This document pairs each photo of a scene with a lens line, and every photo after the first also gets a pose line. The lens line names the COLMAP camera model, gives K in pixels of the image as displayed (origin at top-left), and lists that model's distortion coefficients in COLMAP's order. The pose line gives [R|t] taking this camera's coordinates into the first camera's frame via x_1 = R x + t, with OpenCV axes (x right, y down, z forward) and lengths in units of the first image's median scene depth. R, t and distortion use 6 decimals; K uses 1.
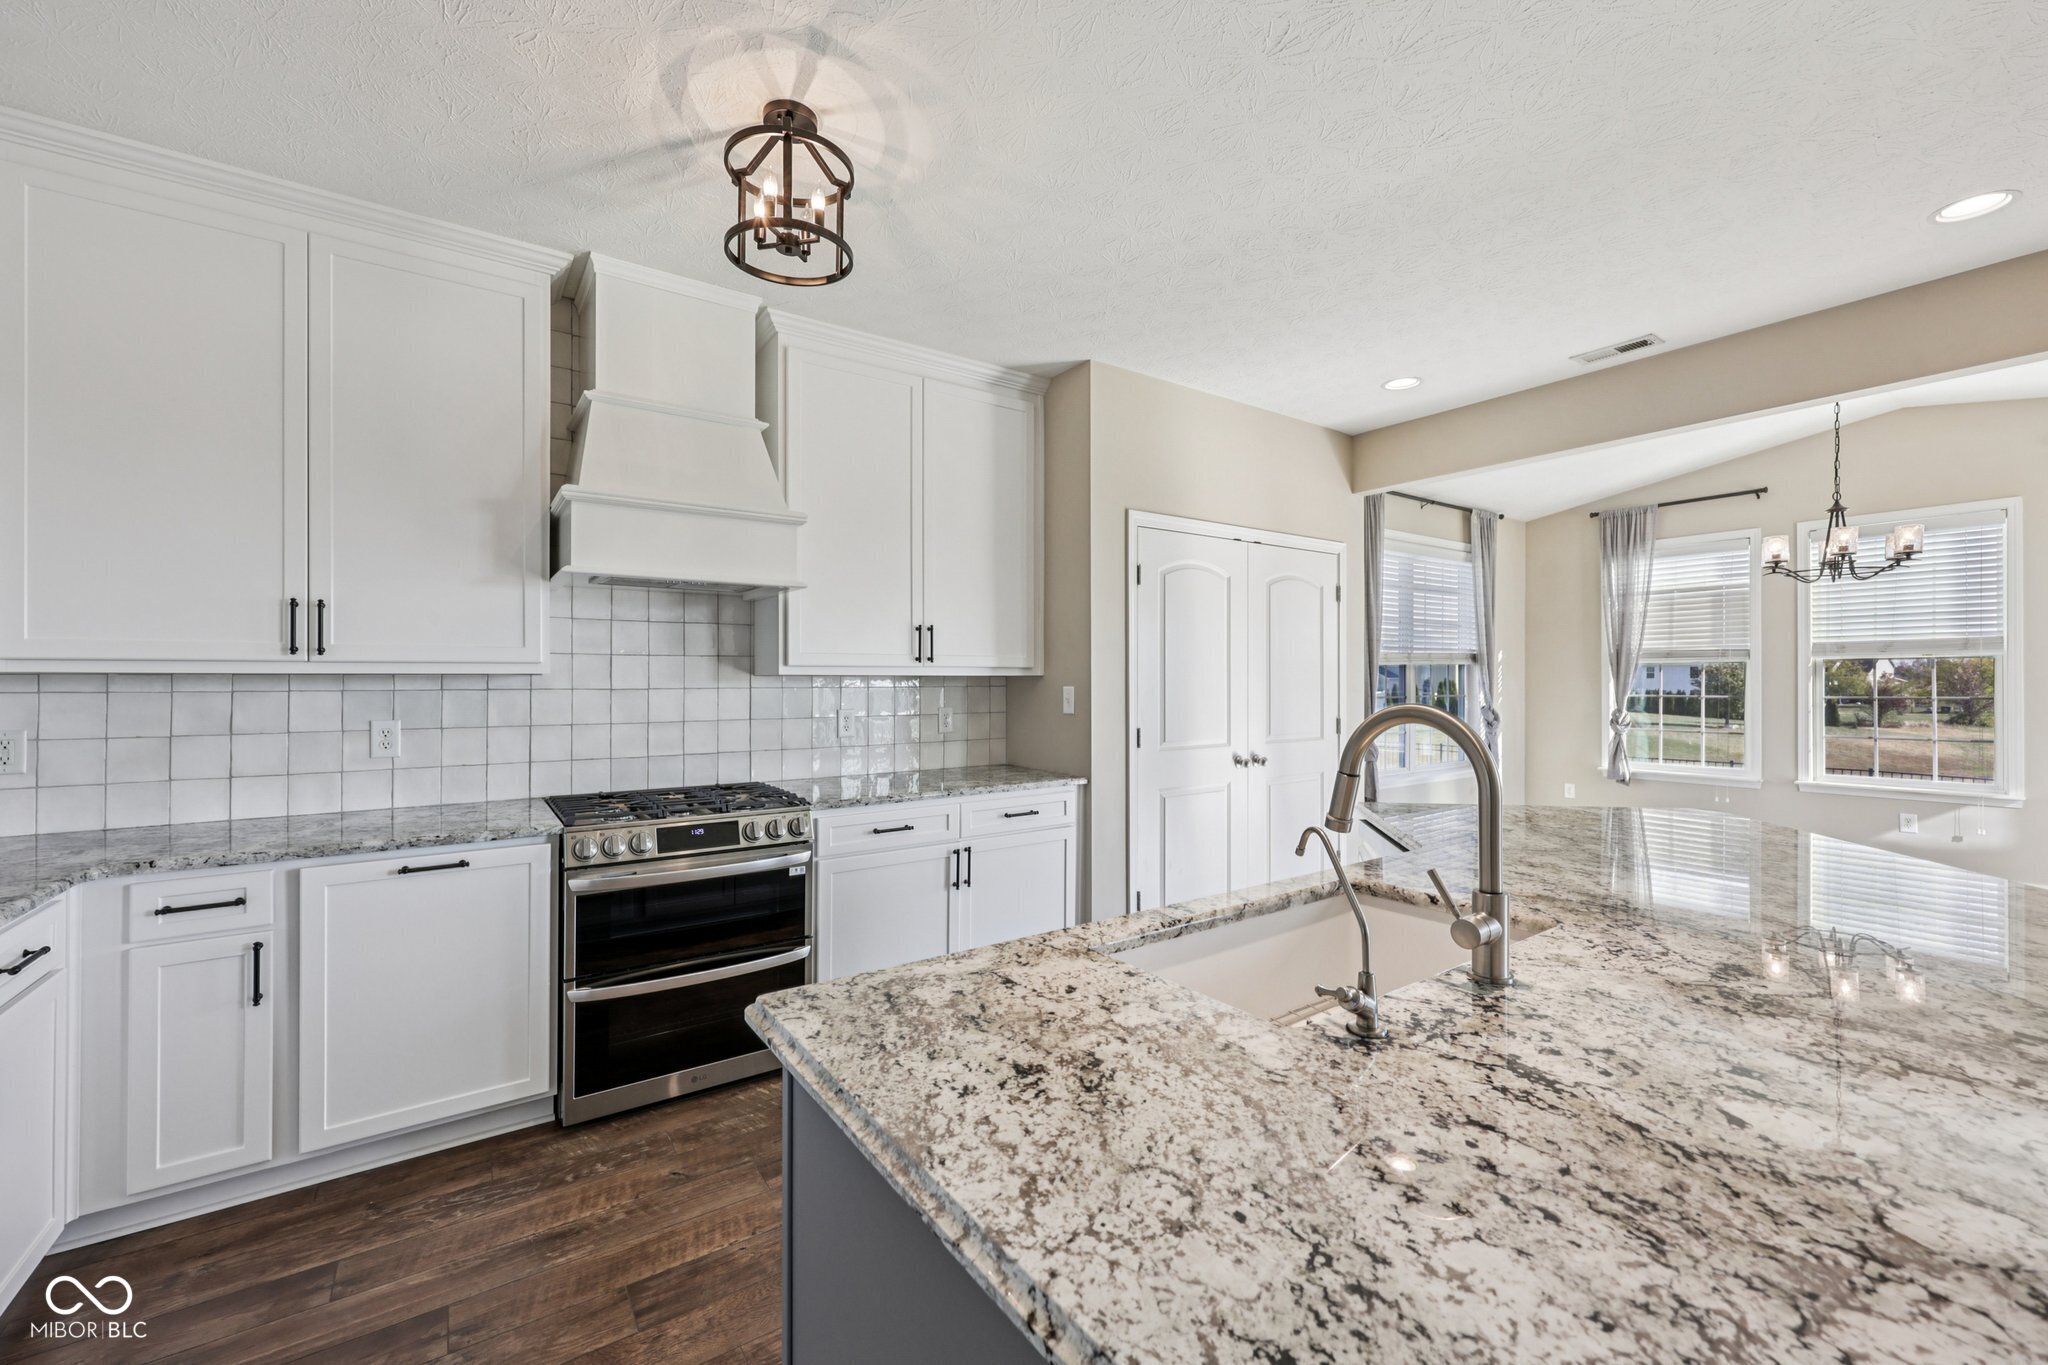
lens RADIAL K [[825.2, 0, 1026.4], [0, 825.2, 677.3], [0, 0, 1]] dist [0.001321, 0.000285]
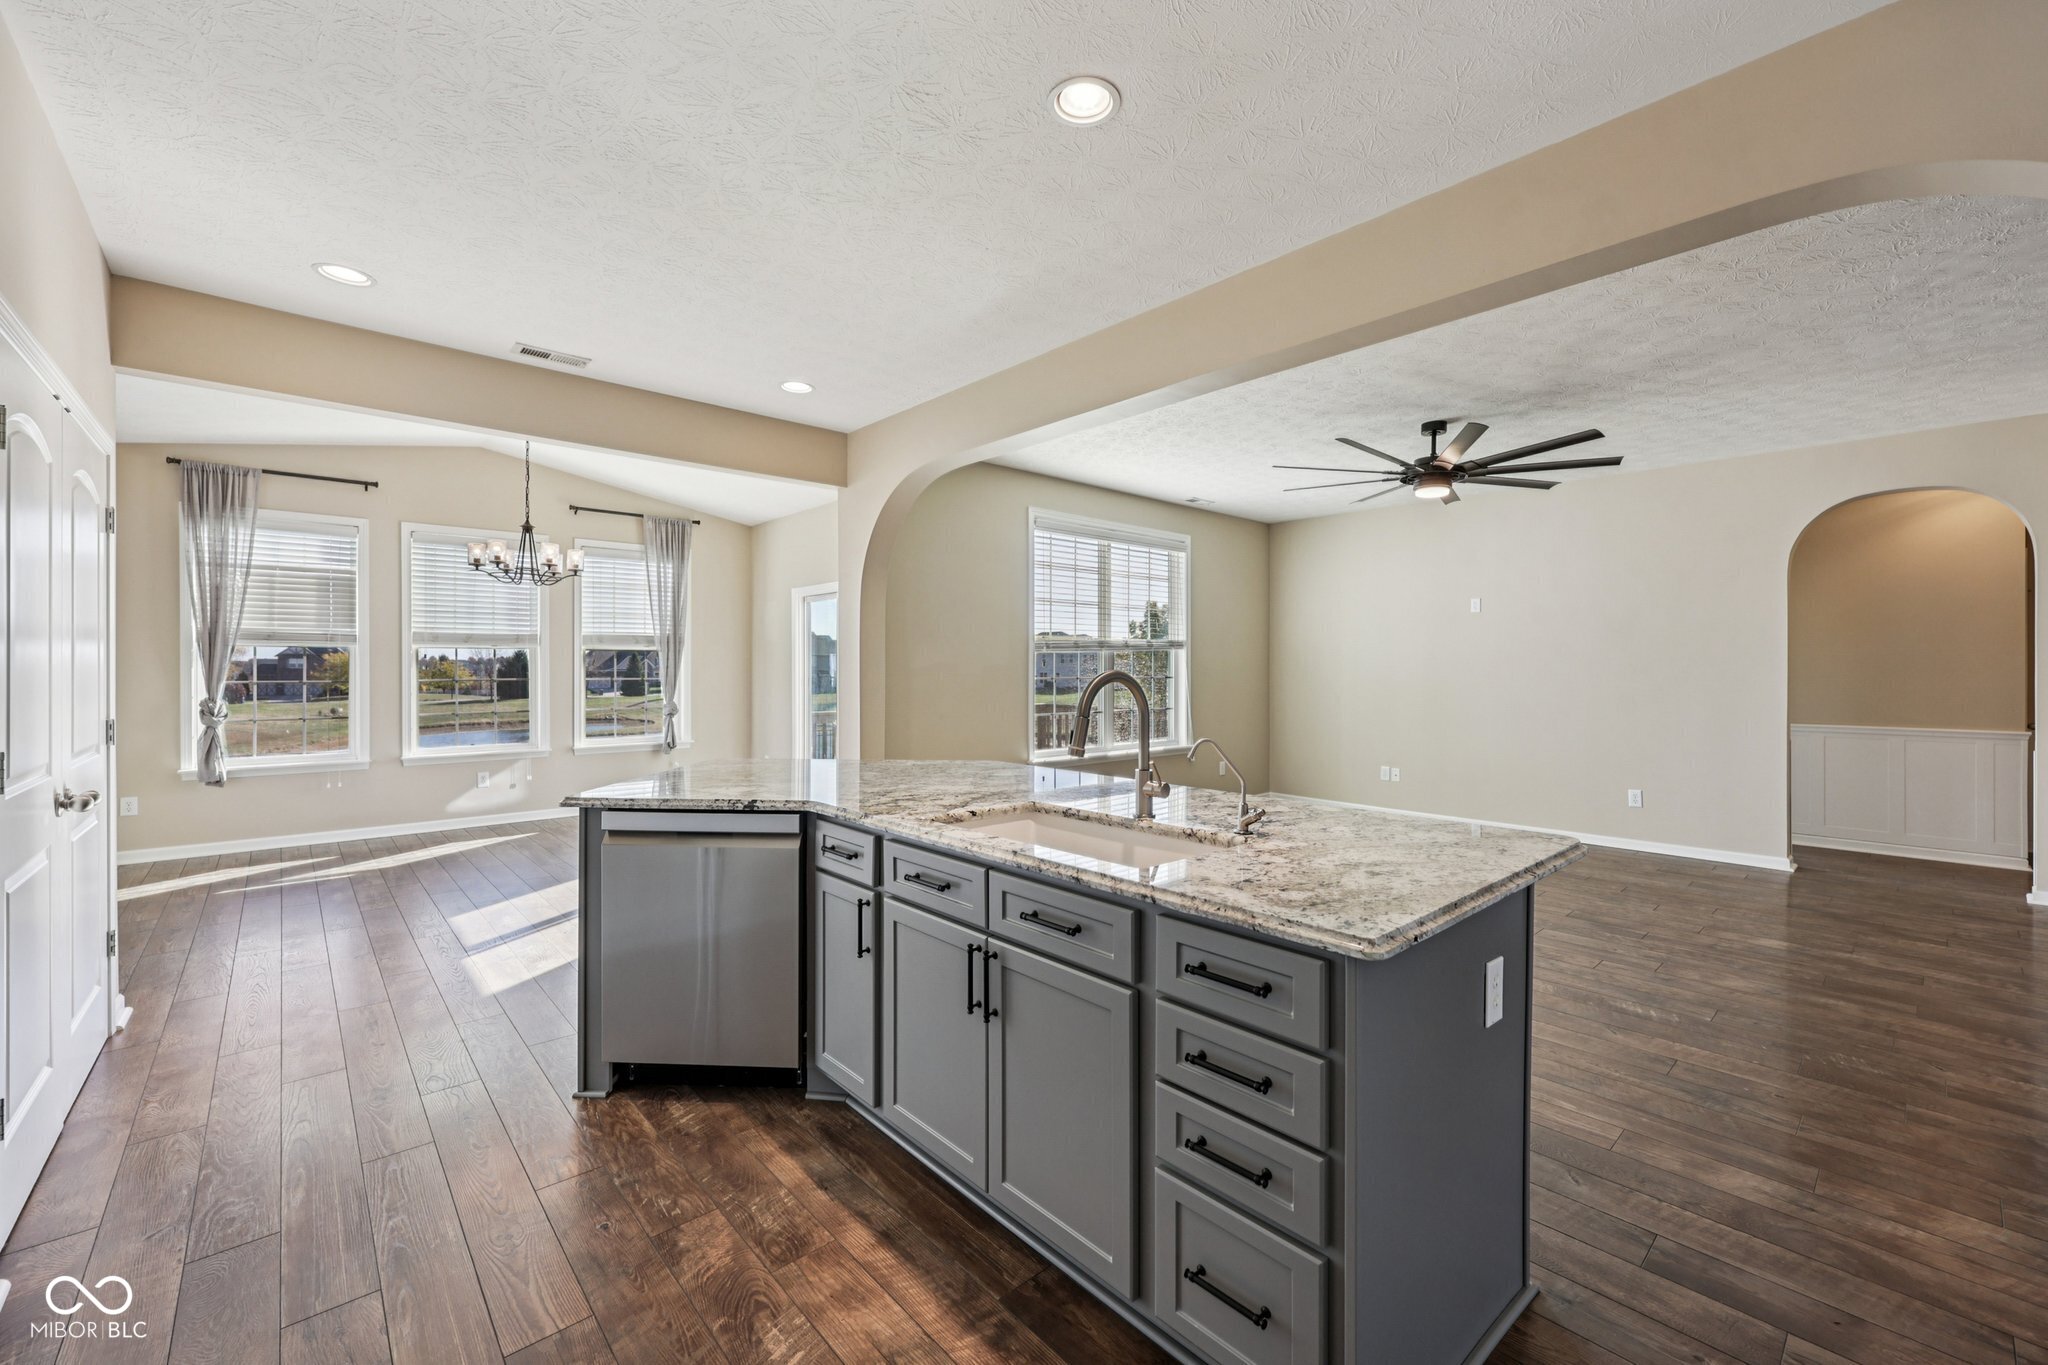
lens RADIAL K [[825.2, 0, 1026.4], [0, 825.2, 677.3], [0, 0, 1]] dist [0.001321, 0.000285]
pose [[-0.118841, -0.008250, 0.992879, -0.243655], [-0.004335, 0.999960, 0.007790, 0.007066], [-0.992904, -0.003378, -0.118872, 0.286864]]
